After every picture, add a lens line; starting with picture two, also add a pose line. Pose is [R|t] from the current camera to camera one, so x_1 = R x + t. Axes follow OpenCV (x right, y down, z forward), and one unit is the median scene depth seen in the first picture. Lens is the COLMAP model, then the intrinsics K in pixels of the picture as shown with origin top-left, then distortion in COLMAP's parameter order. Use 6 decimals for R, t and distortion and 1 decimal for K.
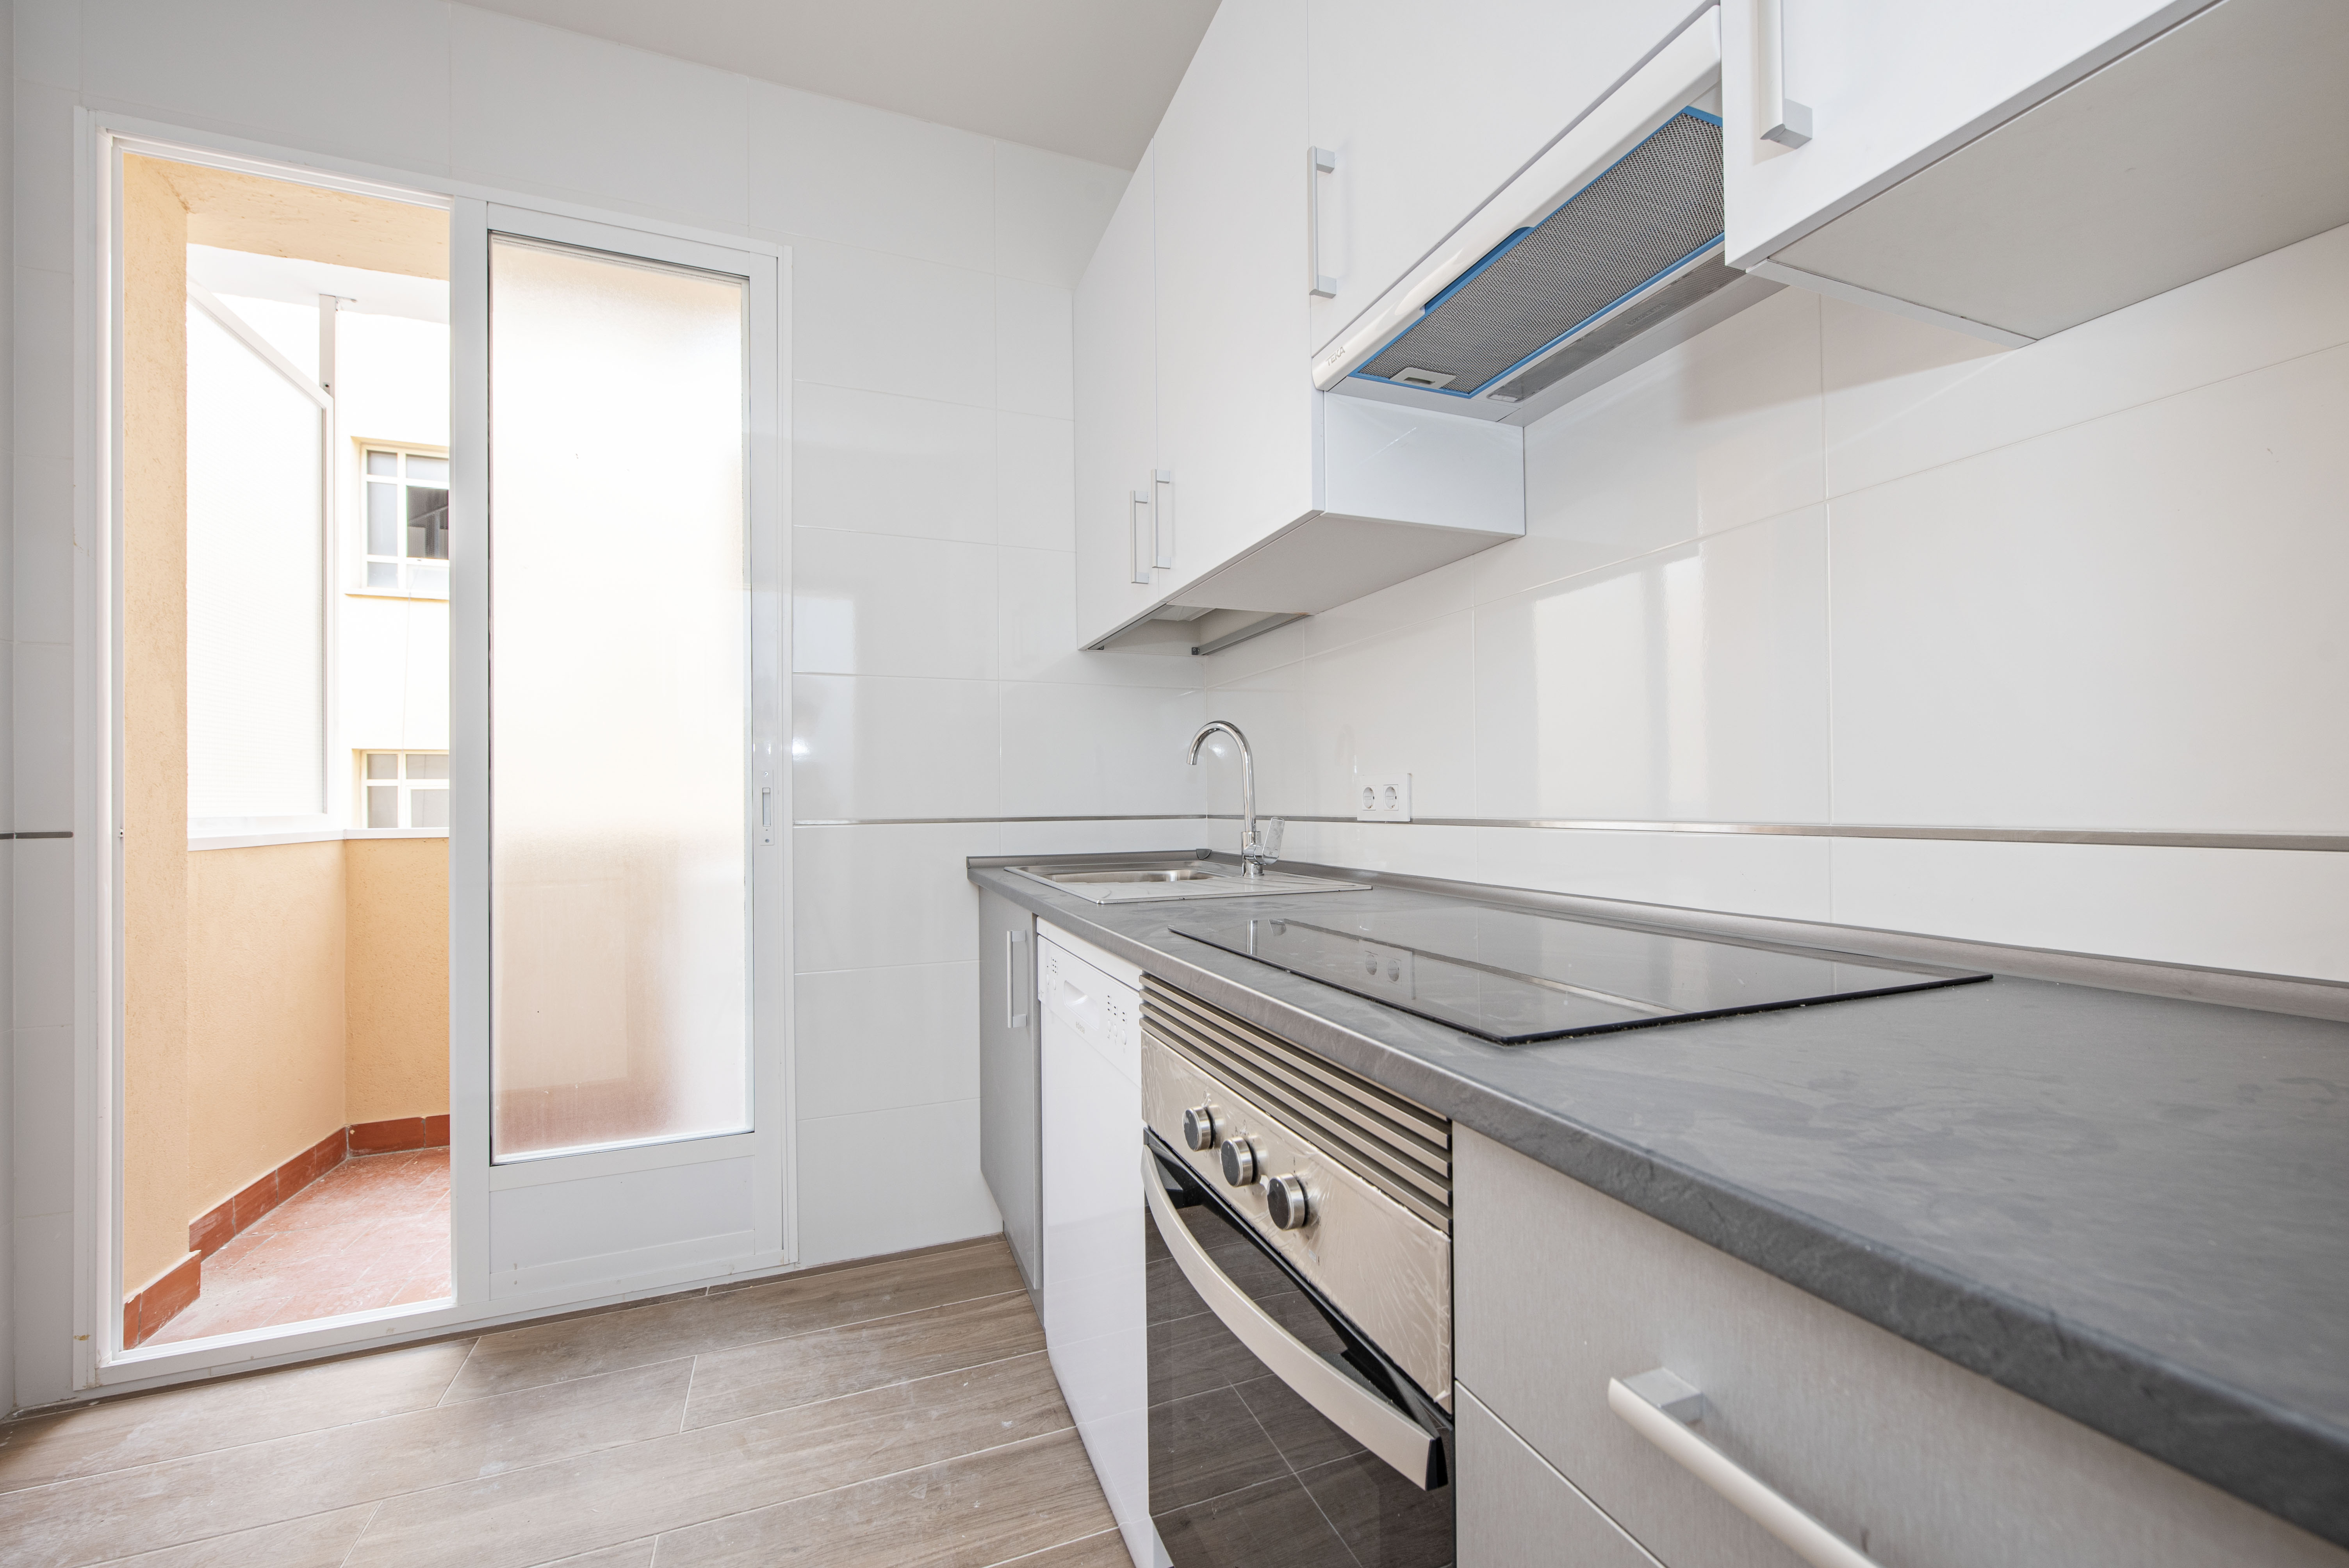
lens RADIAL K [[931.2, 0, 1176.8], [0, 931.2, 791.2], [0, 0, 1]] dist [-0.001650, -0.000374]
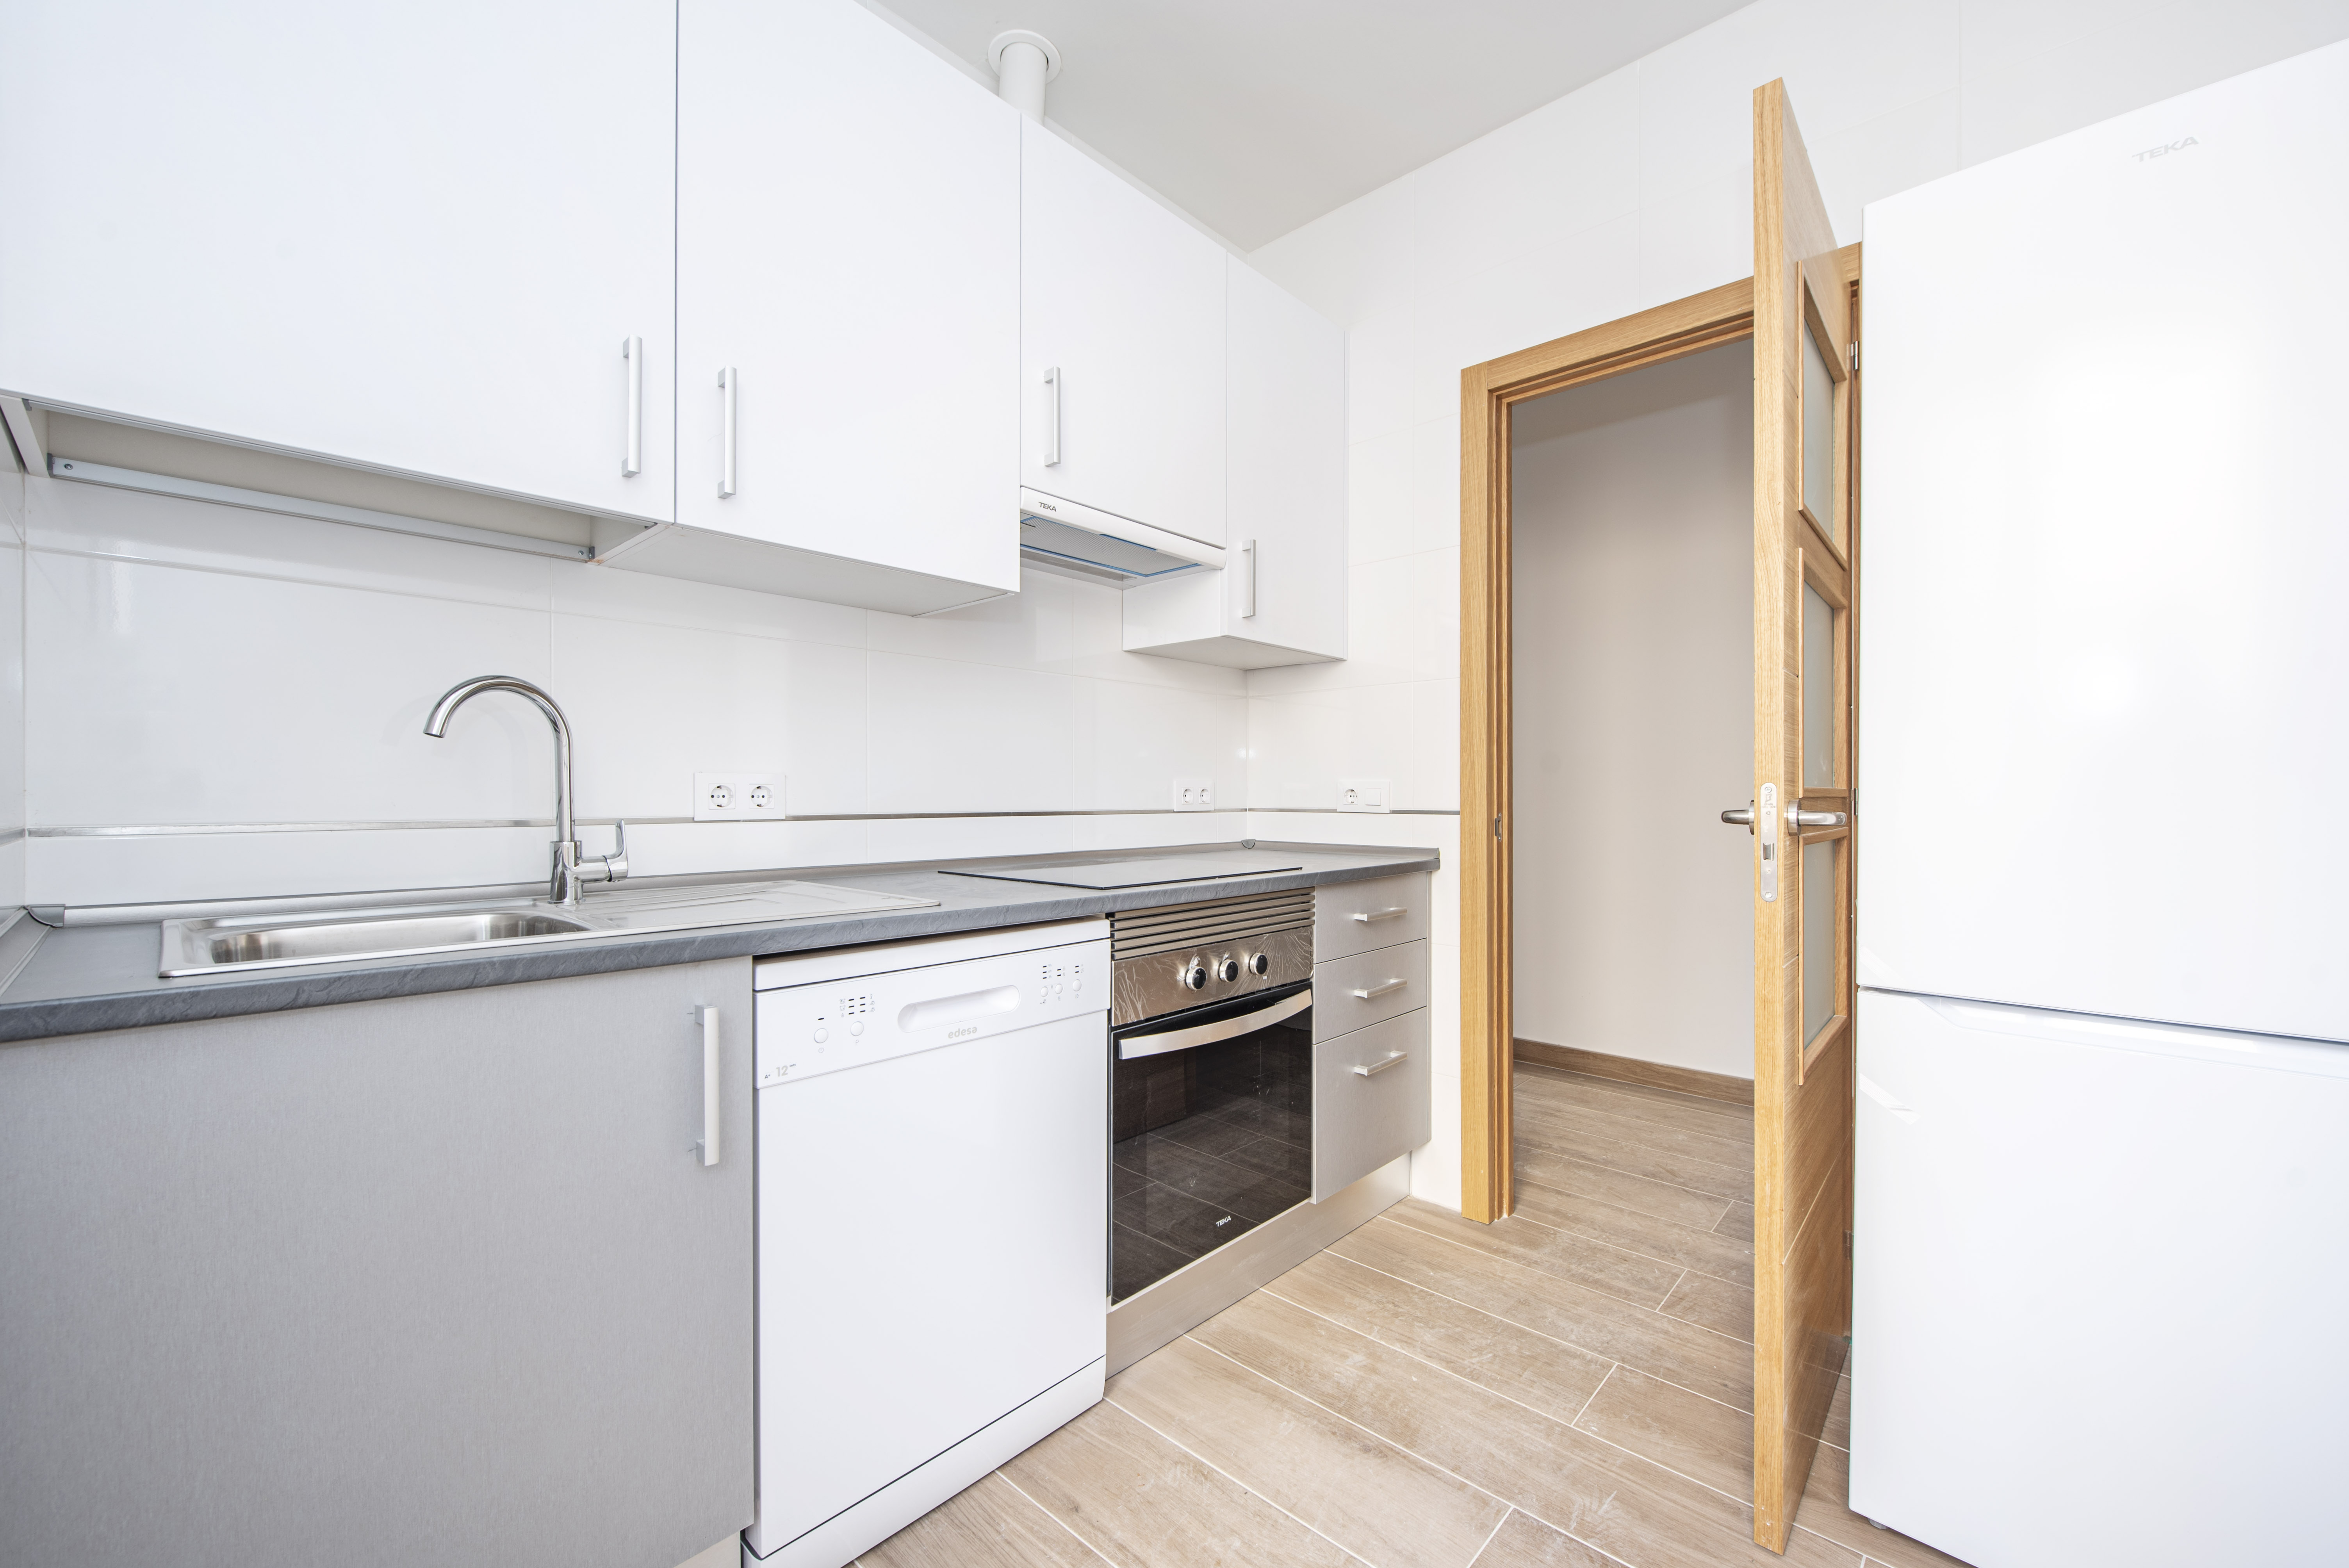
lens RADIAL K [[931.2, 0, 1174.8], [0, 931.2, 794.1], [0, 0, 1]] dist [-0.001650, -0.000374]
pose [[-0.447820, 0.003523, 0.894117, -1.082729], [-0.011953, 0.999879, -0.009926, 0.009664], [-0.894044, -0.015133, -0.447723, 1.259880]]
